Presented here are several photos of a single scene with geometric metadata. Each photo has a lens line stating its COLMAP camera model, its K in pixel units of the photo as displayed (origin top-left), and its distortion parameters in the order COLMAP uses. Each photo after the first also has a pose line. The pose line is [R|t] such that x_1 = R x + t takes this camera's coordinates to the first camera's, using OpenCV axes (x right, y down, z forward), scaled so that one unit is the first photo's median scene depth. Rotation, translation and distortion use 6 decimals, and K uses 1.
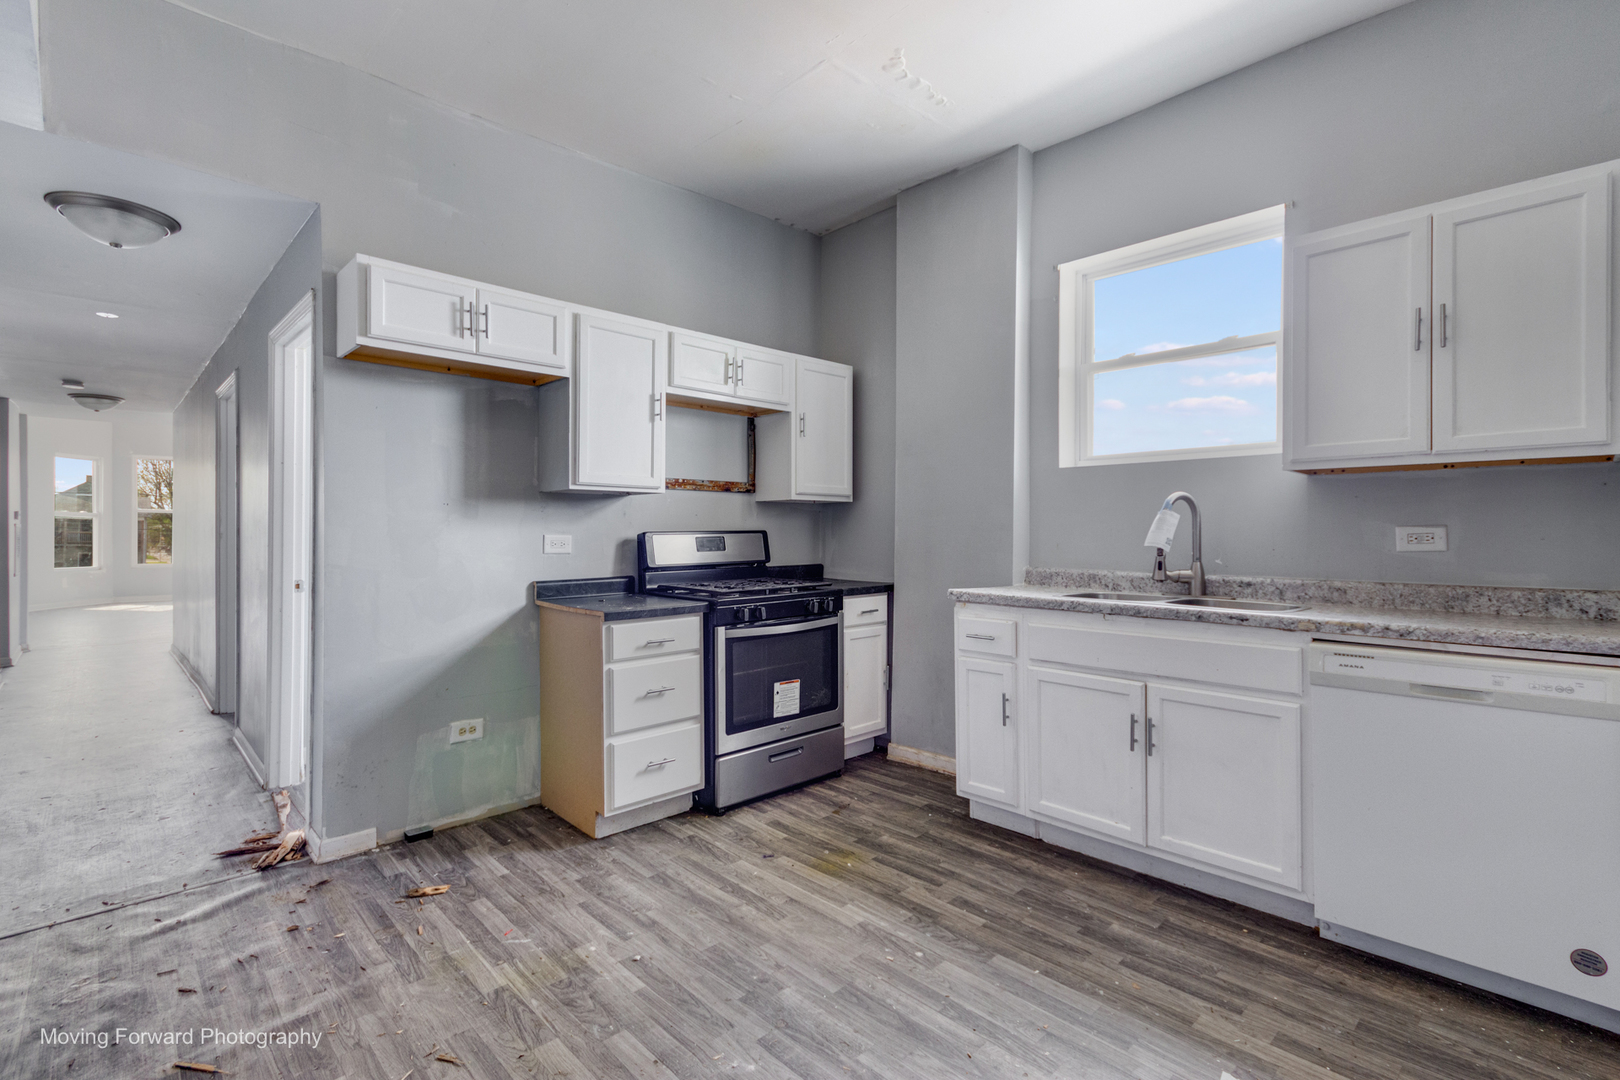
lens RADIAL K [[746.2, 0, 810.0], [0, 746.2, 540.0], [0, 0, 1]] dist [0.022369, -0.000149]
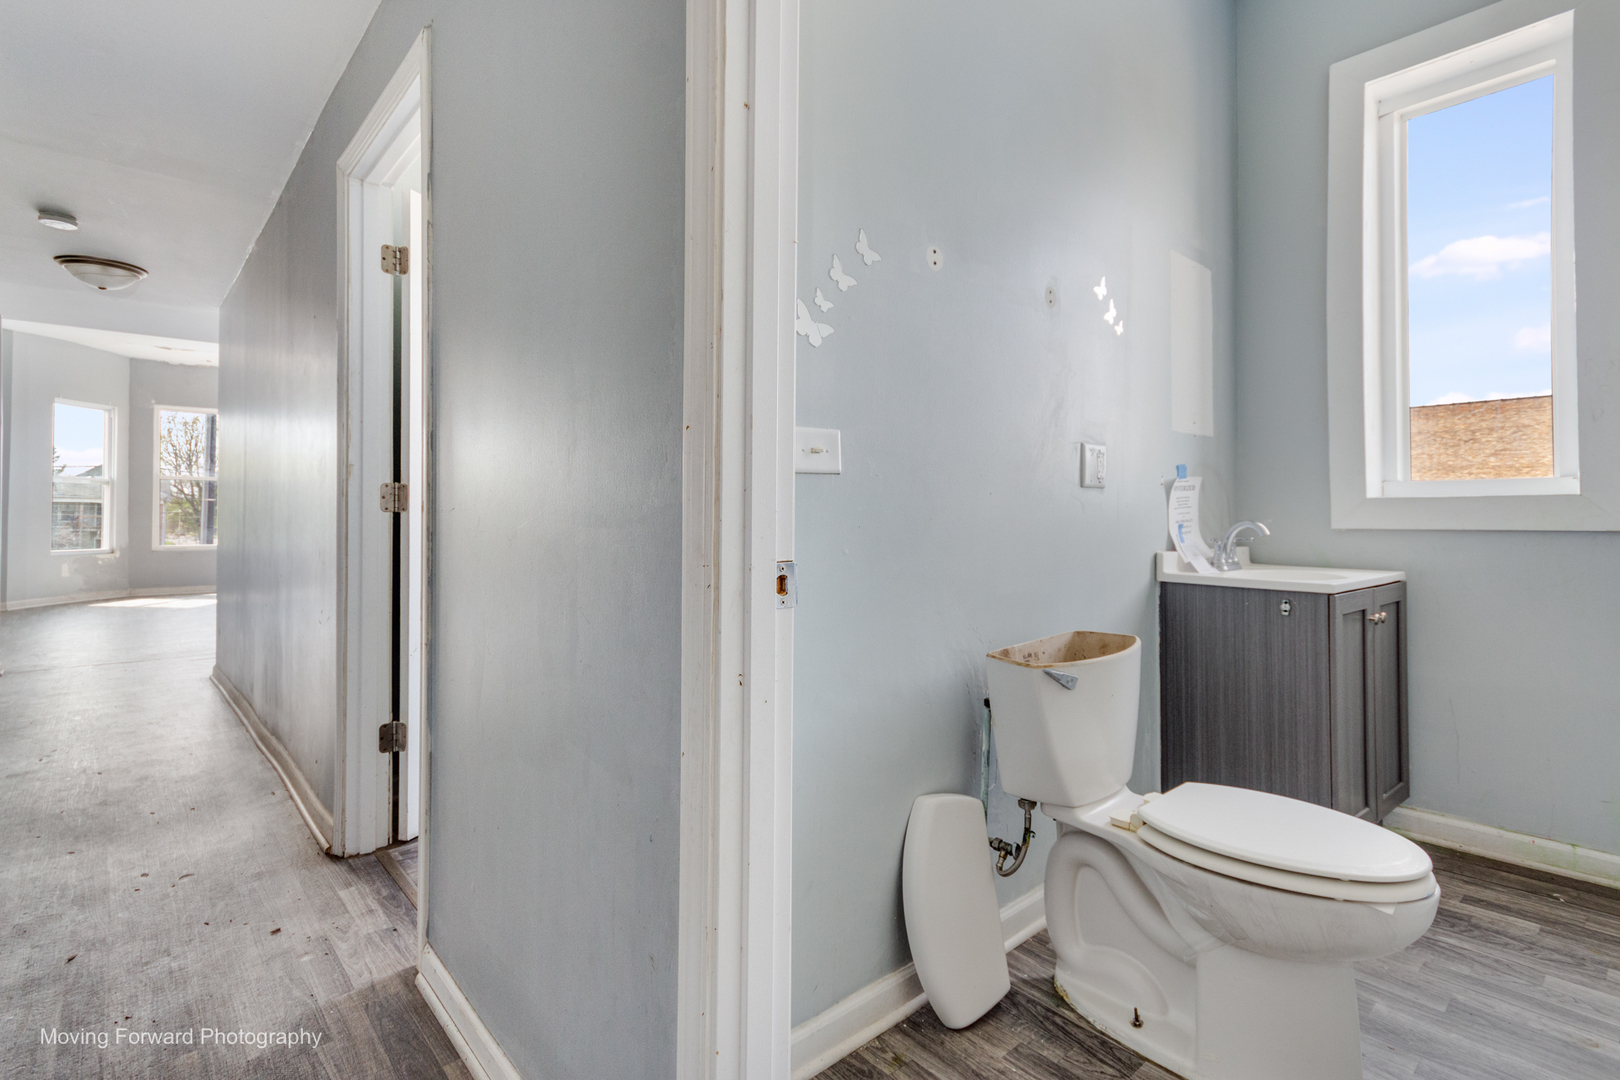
lens RADIAL K [[784.5, 0, 822.3], [0, 784.5, 519.5], [0, 0, 1]] dist [0.025741, 0.000892]
pose [[0.999563, 0.001681, -0.029523, -0.224035], [-0.001992, 0.999943, -0.010520, 0.014024], [0.029504, 0.010574, 0.999509, 0.247253]]
